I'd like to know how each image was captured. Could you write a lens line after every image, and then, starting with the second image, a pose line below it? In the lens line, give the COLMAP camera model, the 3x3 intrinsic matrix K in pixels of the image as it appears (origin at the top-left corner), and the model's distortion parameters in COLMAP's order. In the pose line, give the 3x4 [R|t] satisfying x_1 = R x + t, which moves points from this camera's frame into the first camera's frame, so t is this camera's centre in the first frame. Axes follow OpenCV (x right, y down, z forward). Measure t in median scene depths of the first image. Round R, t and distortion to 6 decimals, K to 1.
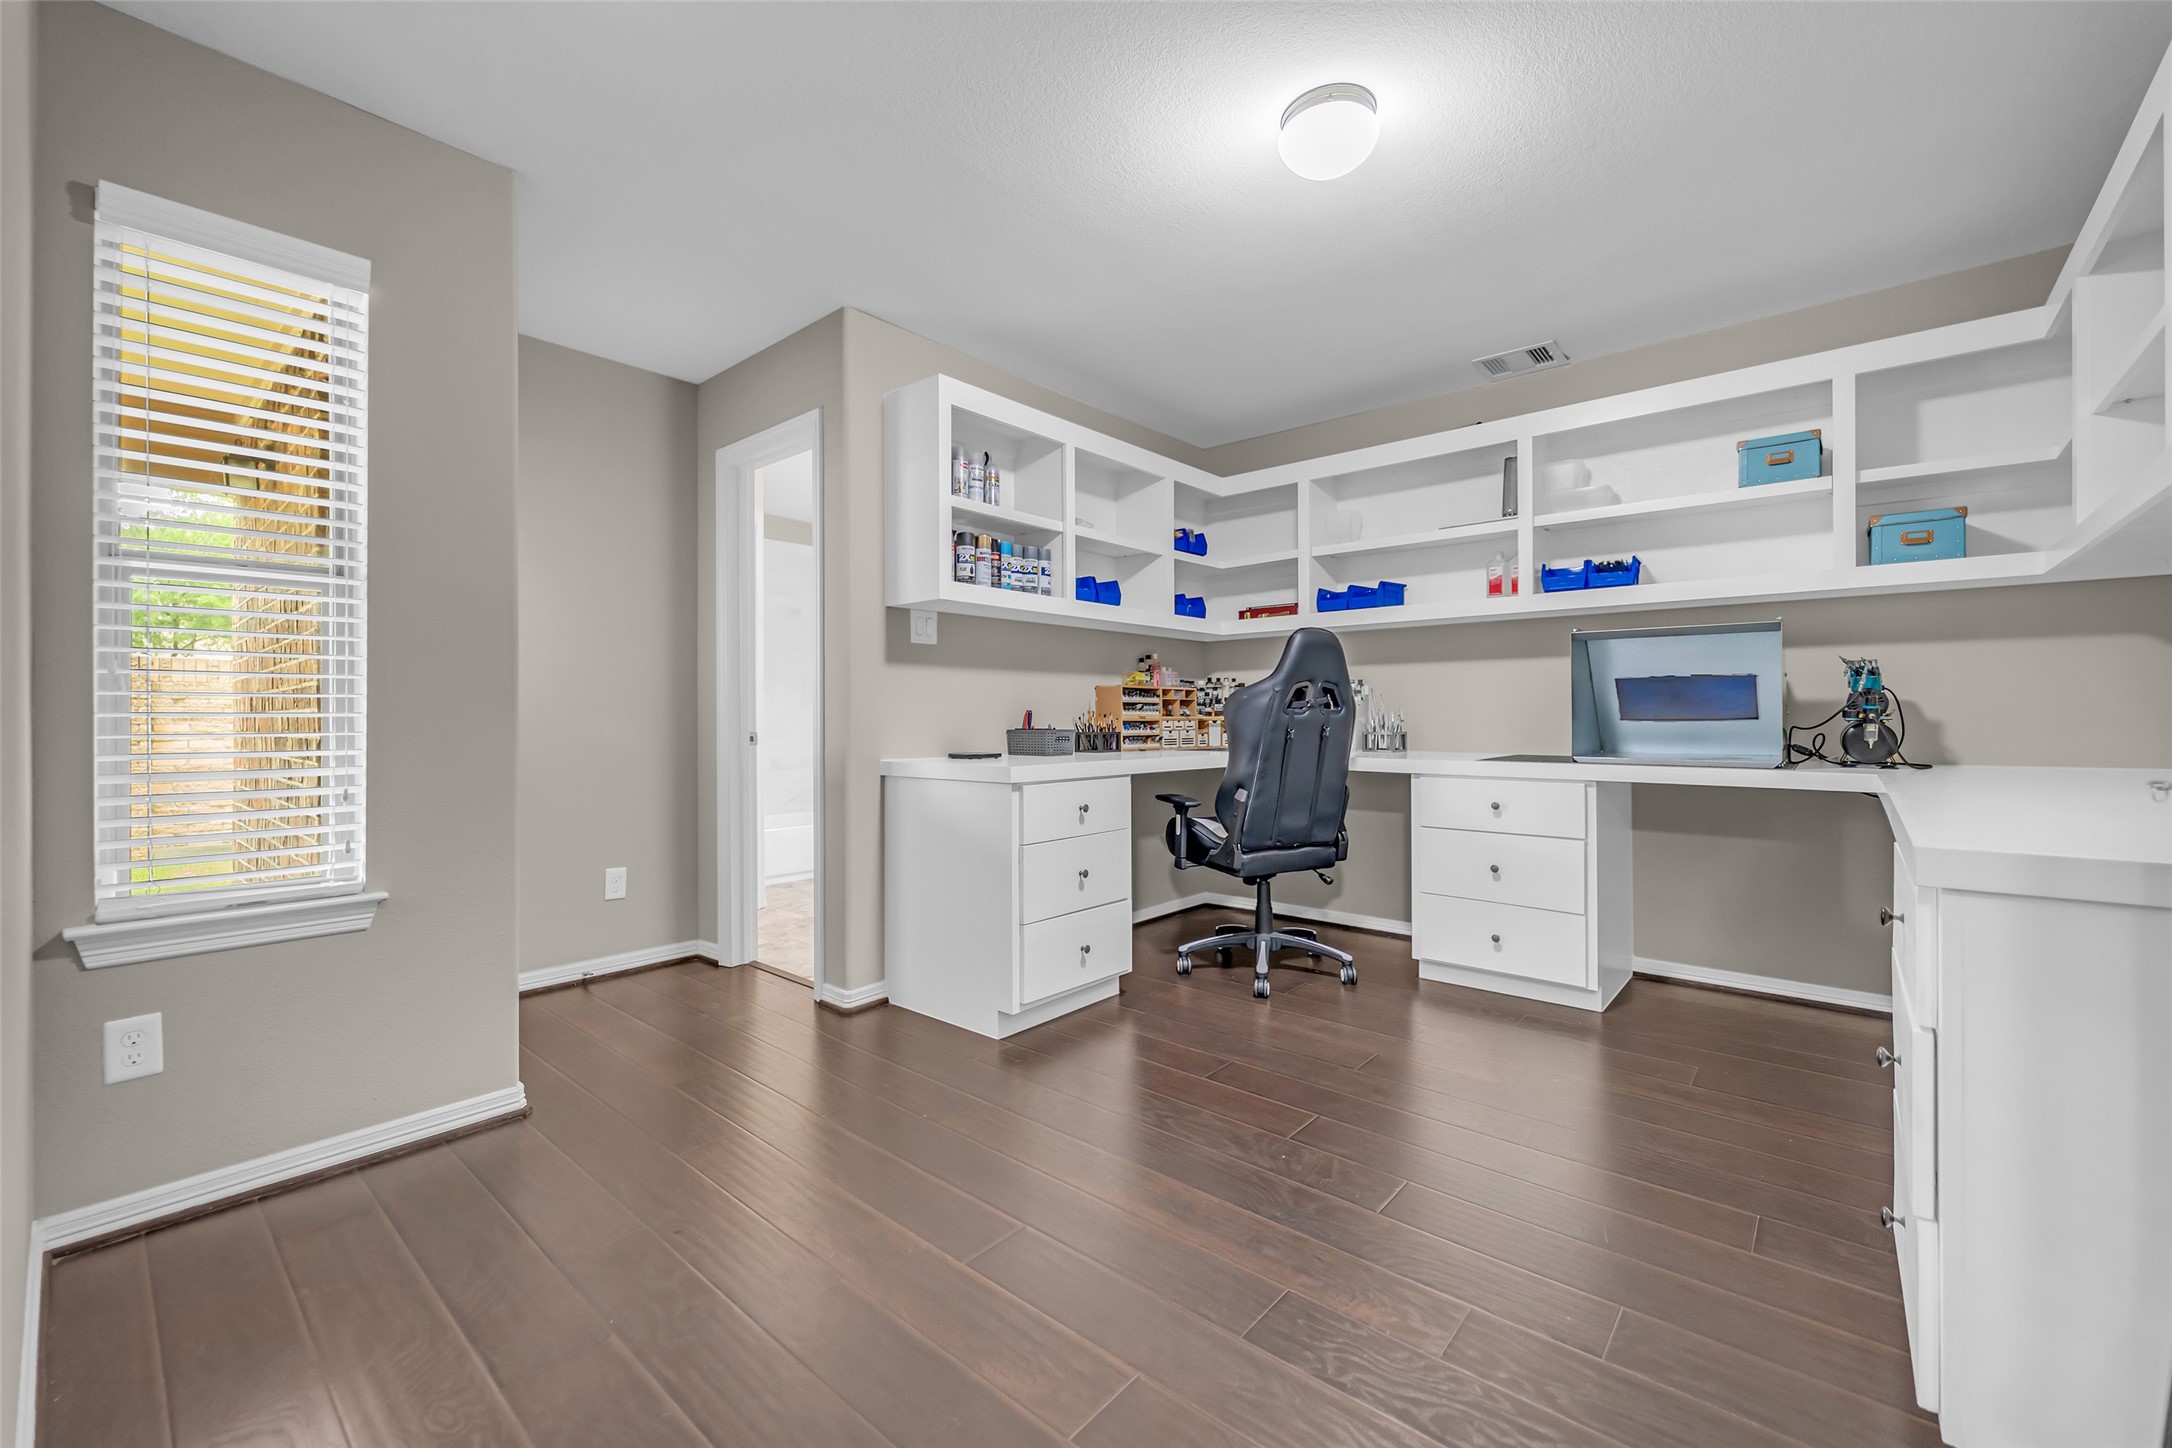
lens RADIAL K [[879.1, 0, 1082.9], [0, 879.1, 716.8], [0, 0, 1]] dist [0.004651, 0.000101]
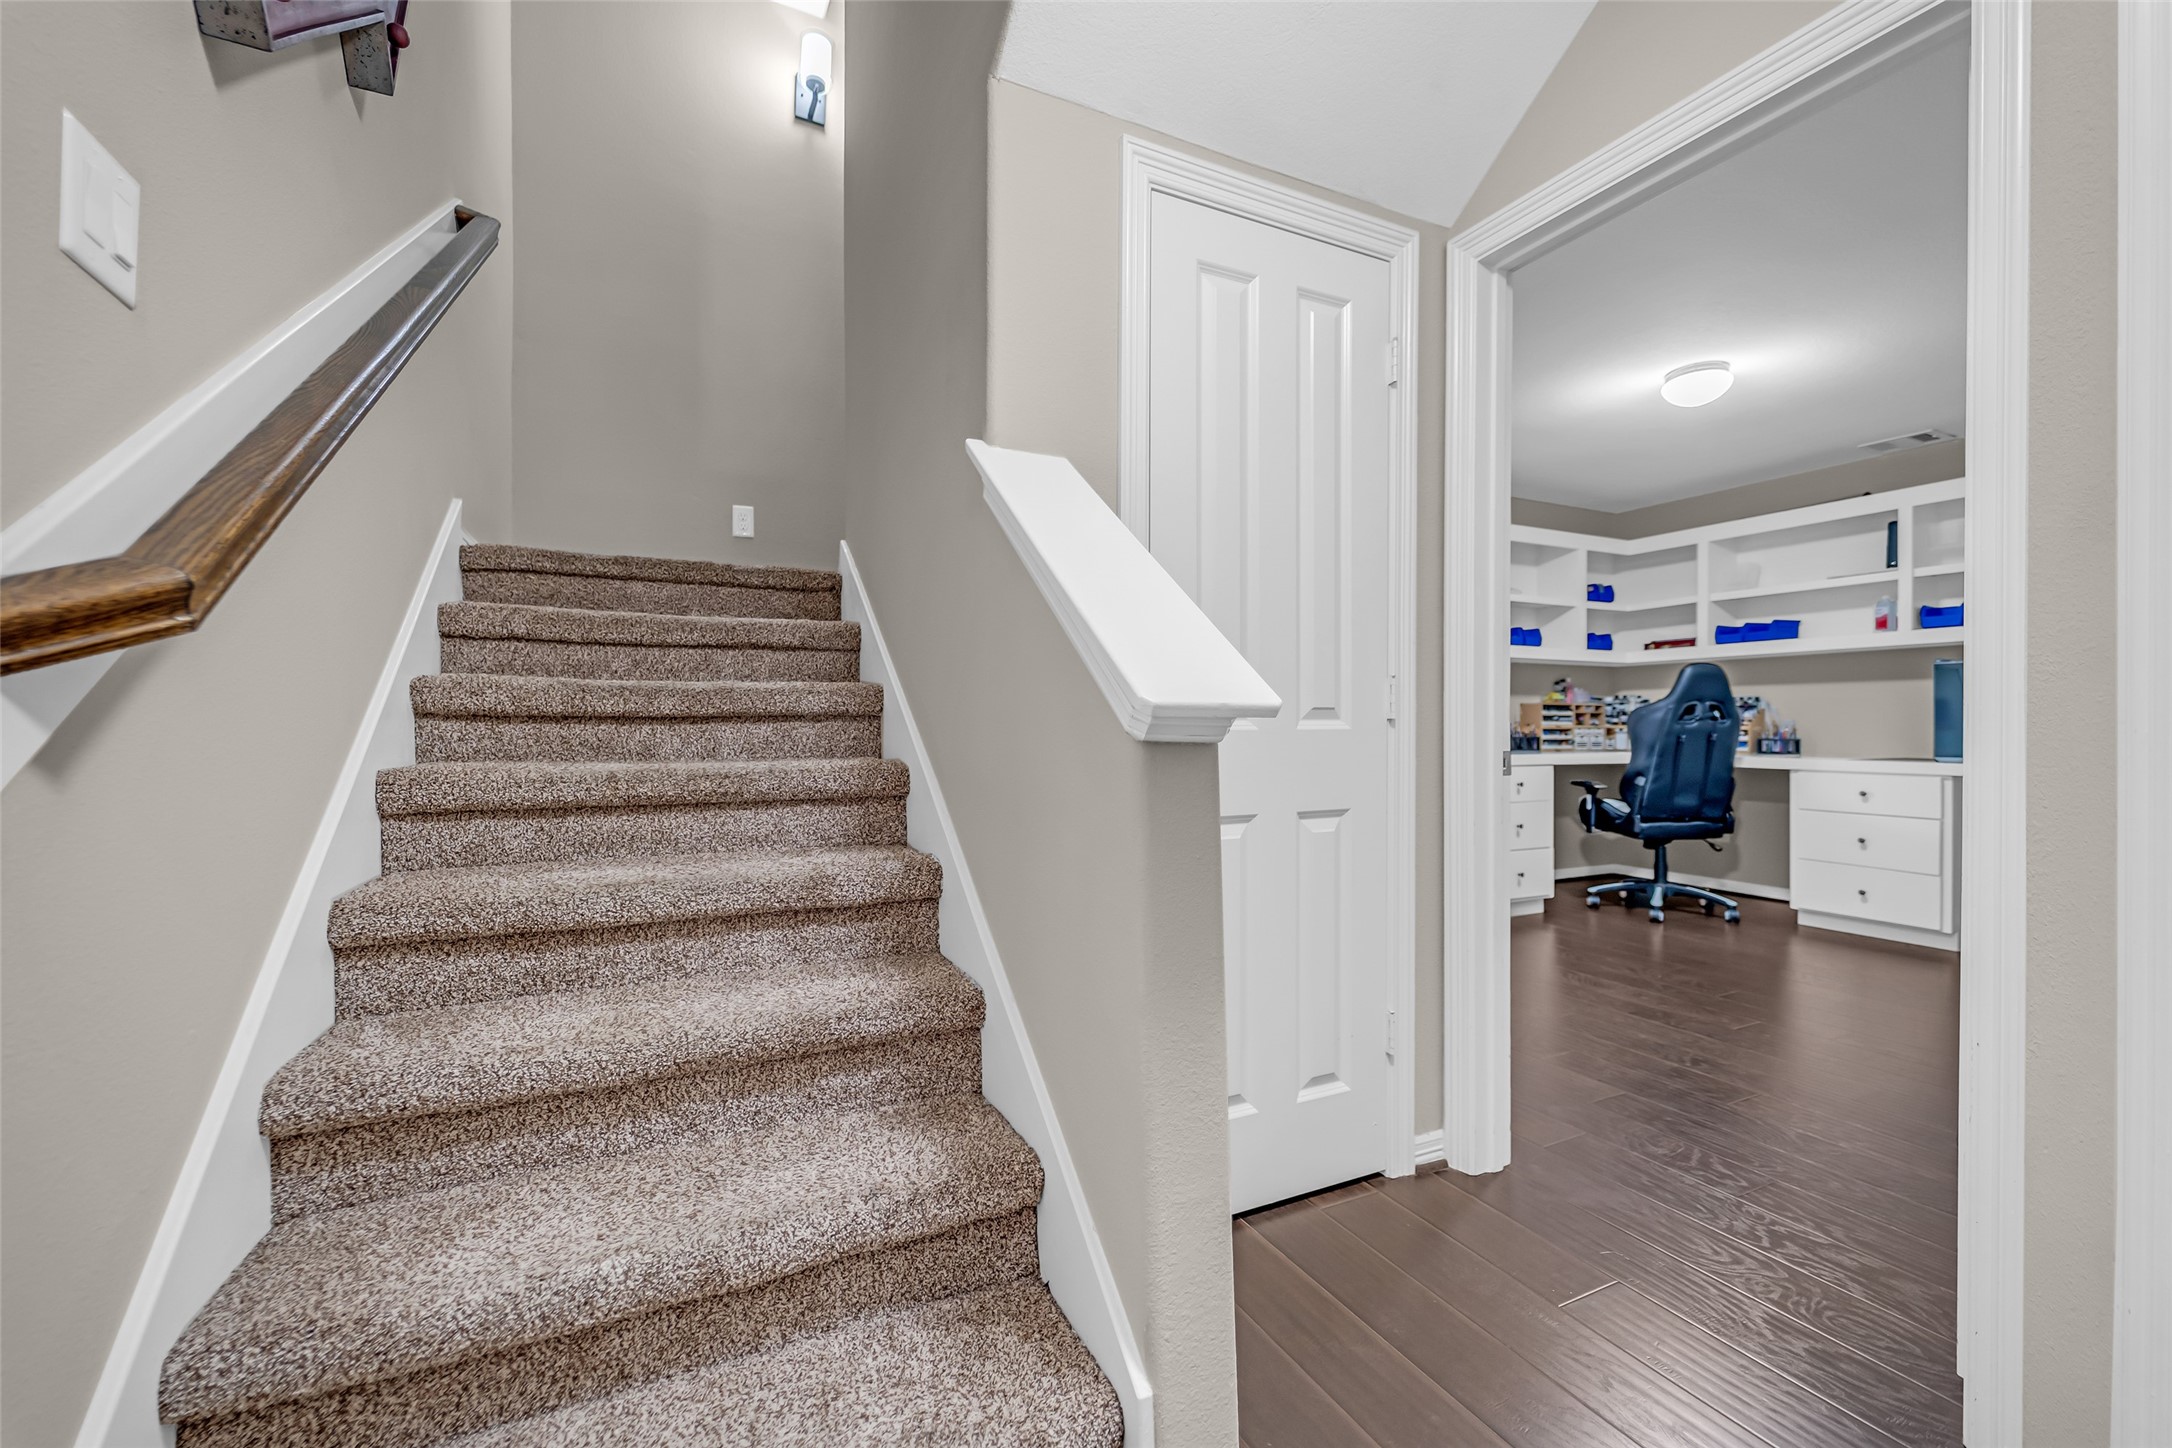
lens RADIAL K [[879.1, 0, 1085.2], [0, 879.1, 730.3], [0, 0, 1]] dist [0.004651, 0.000101]
pose [[0.919021, 0.005341, -0.394173, -0.076421], [-0.002905, 0.999973, 0.006778, -0.000207], [0.394199, -0.005084, 0.919011, -0.600568]]
